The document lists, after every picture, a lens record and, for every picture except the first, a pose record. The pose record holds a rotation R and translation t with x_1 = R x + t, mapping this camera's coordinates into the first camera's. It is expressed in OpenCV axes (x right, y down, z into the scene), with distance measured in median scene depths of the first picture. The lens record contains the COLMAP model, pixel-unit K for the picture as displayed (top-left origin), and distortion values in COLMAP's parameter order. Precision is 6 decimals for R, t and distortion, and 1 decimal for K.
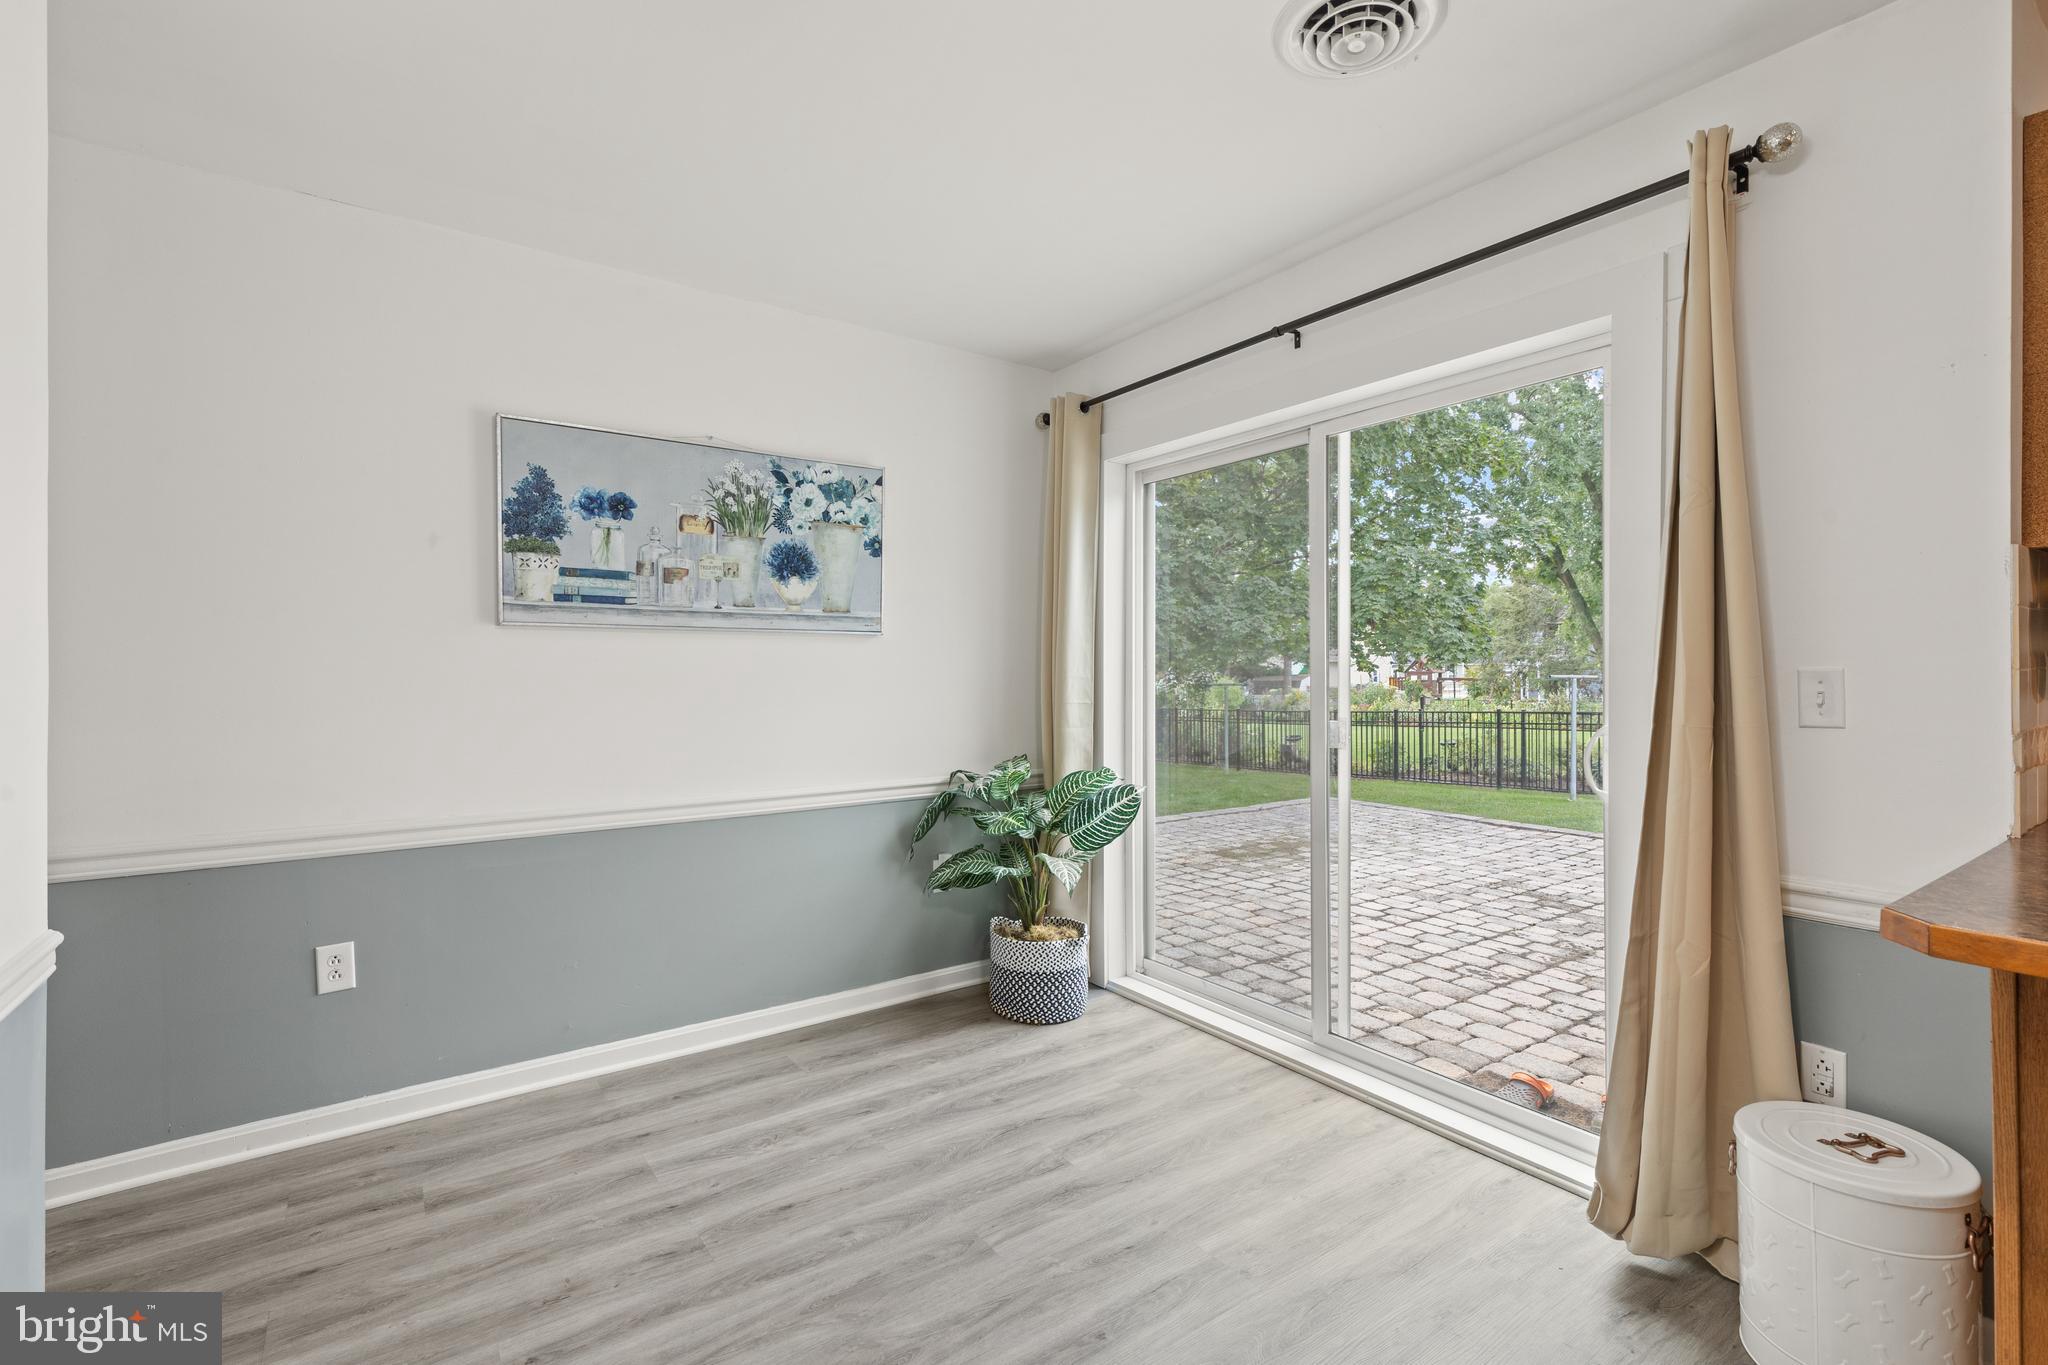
lens RADIAL K [[932.5, 0, 1038.3], [0, 932.5, 675.2], [0, 0, 1]] dist [0.008841, -0.001456]
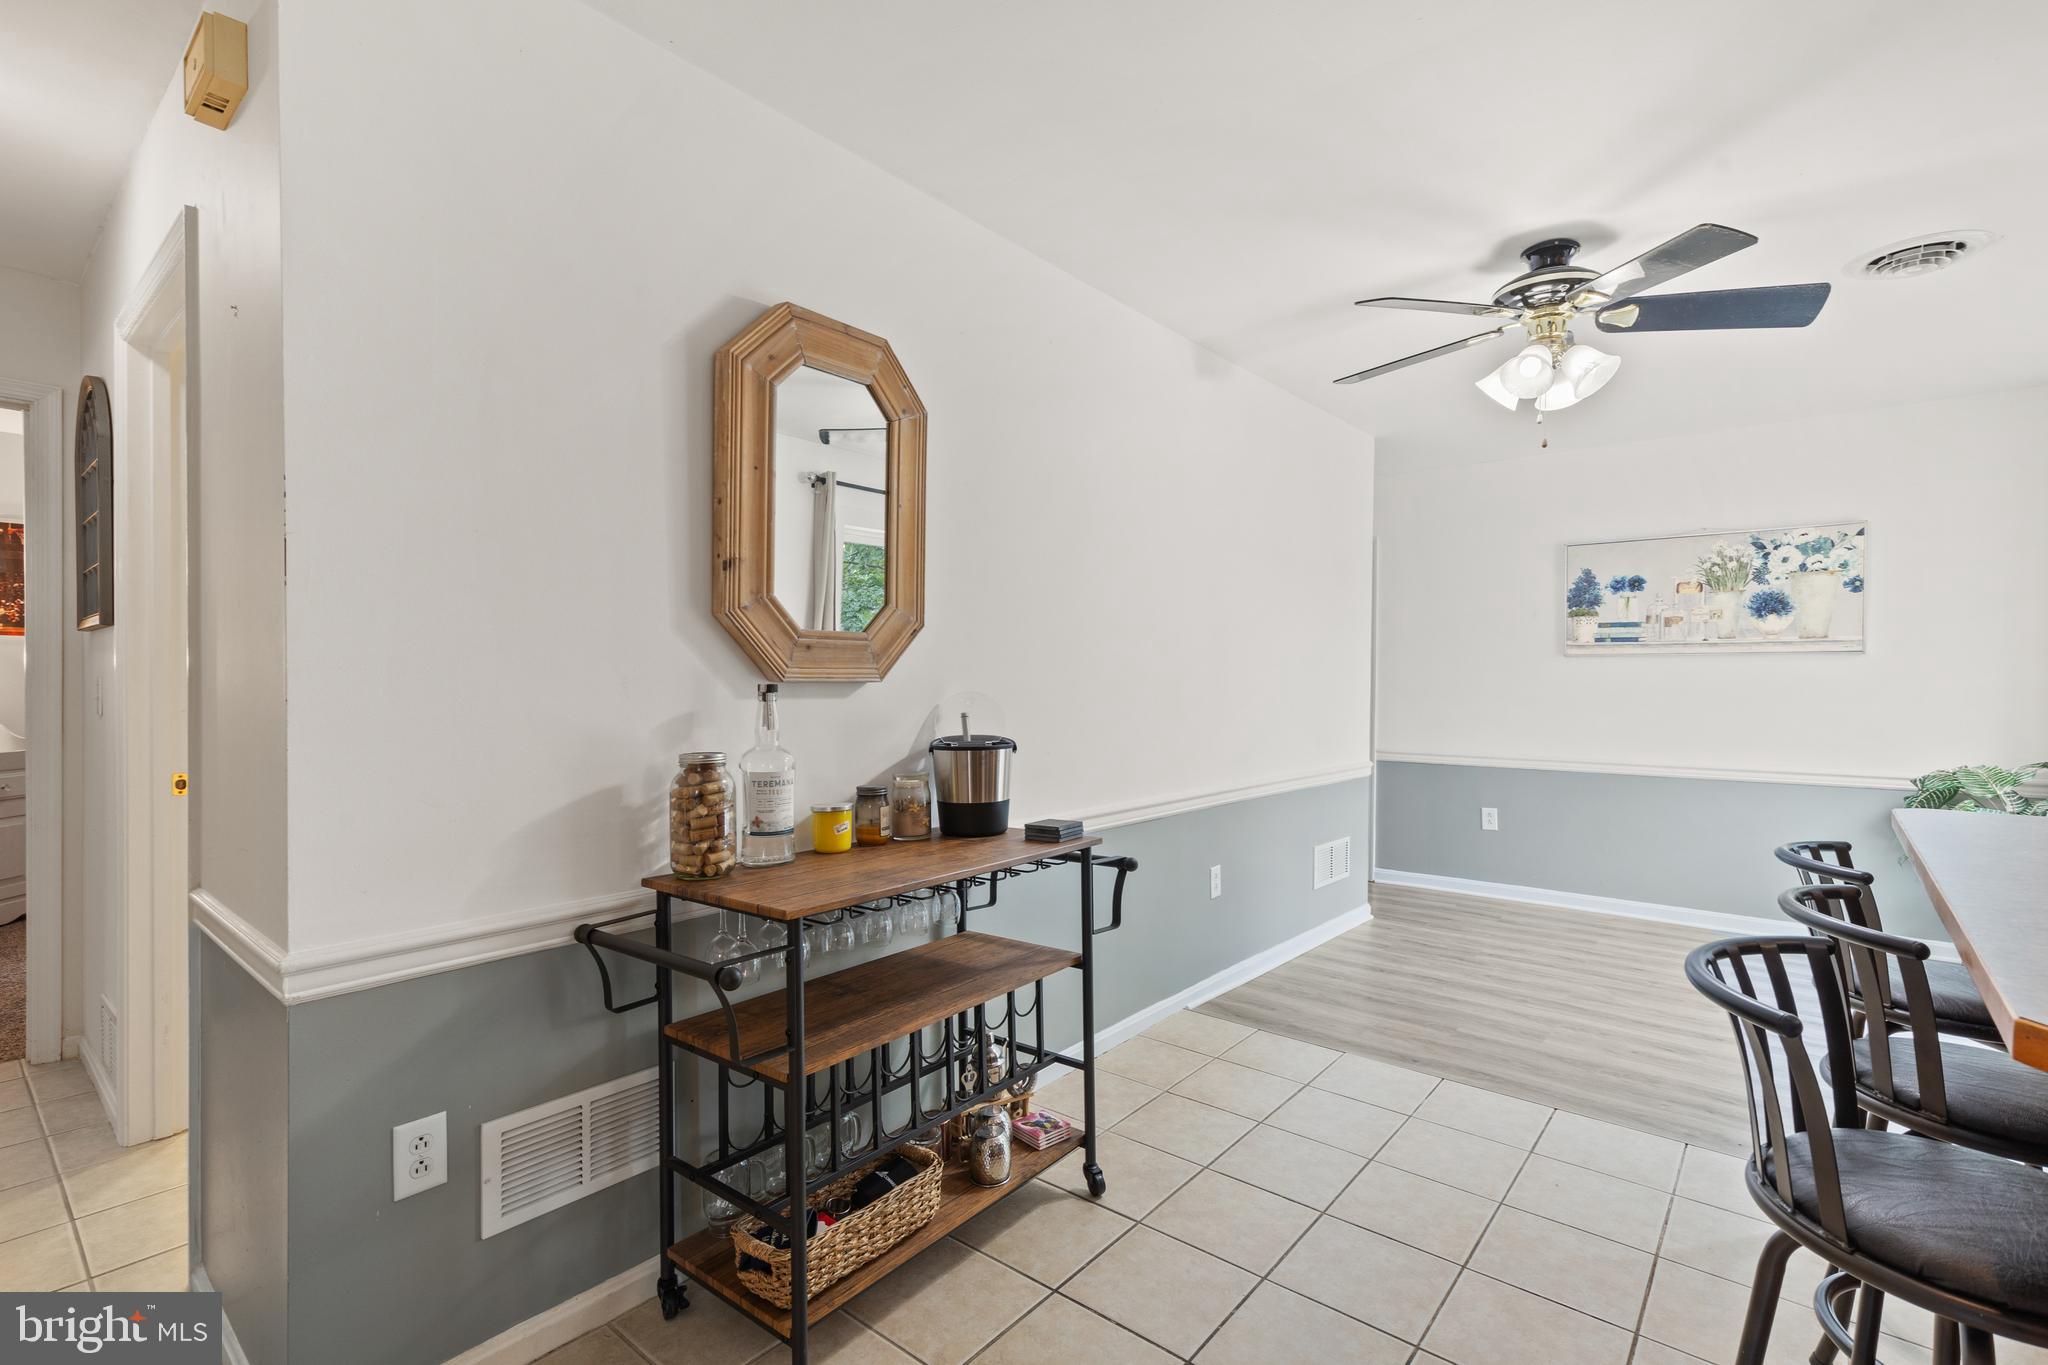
lens RADIAL K [[932.5, 0, 1040.6], [0, 932.5, 686.8], [0, 0, 1]] dist [0.008841, -0.001456]
pose [[0.259316, 0.009985, -0.965741, 0.838799], [-0.005766, 0.999945, 0.008790, -0.002962], [0.965775, 0.003289, 0.259359, -0.439671]]
